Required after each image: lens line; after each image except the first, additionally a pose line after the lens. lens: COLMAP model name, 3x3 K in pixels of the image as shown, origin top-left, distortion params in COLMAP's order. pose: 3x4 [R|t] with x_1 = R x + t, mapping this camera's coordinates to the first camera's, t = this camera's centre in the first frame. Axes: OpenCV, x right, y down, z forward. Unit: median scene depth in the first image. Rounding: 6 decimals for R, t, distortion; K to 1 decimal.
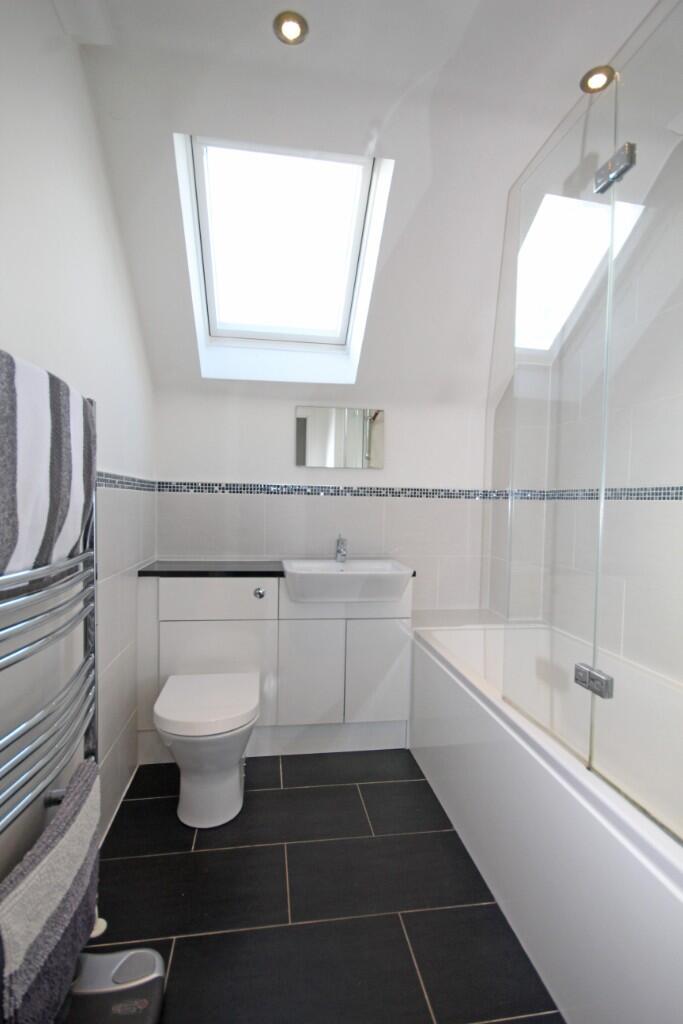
lens RADIAL K [[469.7, 0, 338.2], [0, 469.7, 518.5], [0, 0, 1]] dist [0.000941, -0.000639]
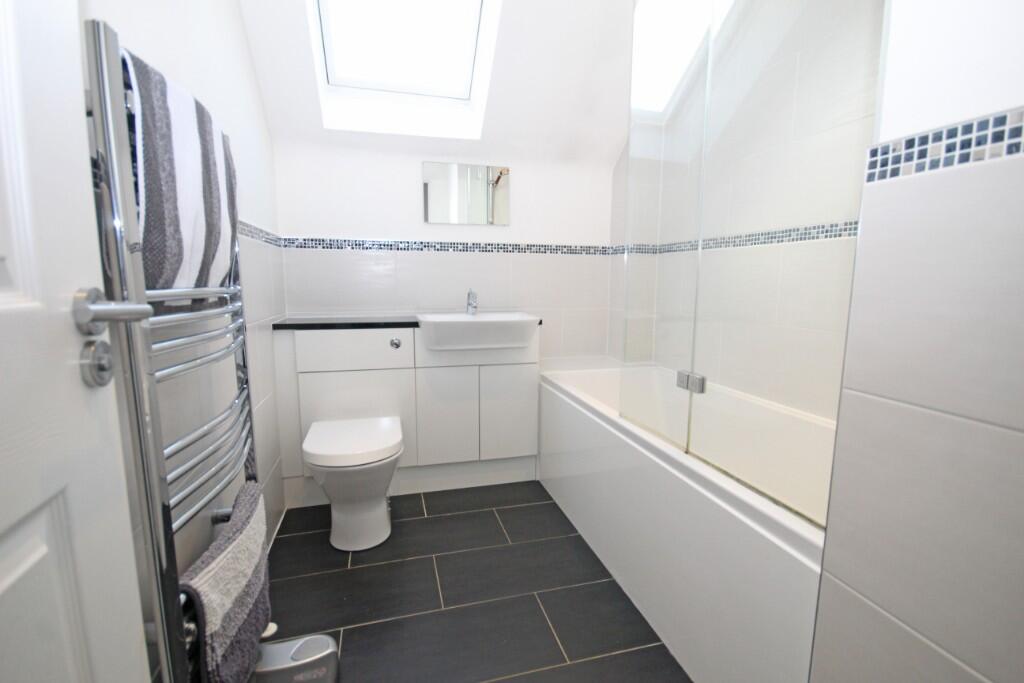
lens RADIAL K [[469.7, 0, 520.1], [0, 469.7, 345.3], [0, 0, 1]] dist [0.000941, -0.000639]
pose [[0.991618, -0.033665, 0.124743, -0.028452], [0.020639, 0.994334, 0.104275, 0.073645], [-0.127547, -0.100827, 0.986694, -0.086569]]
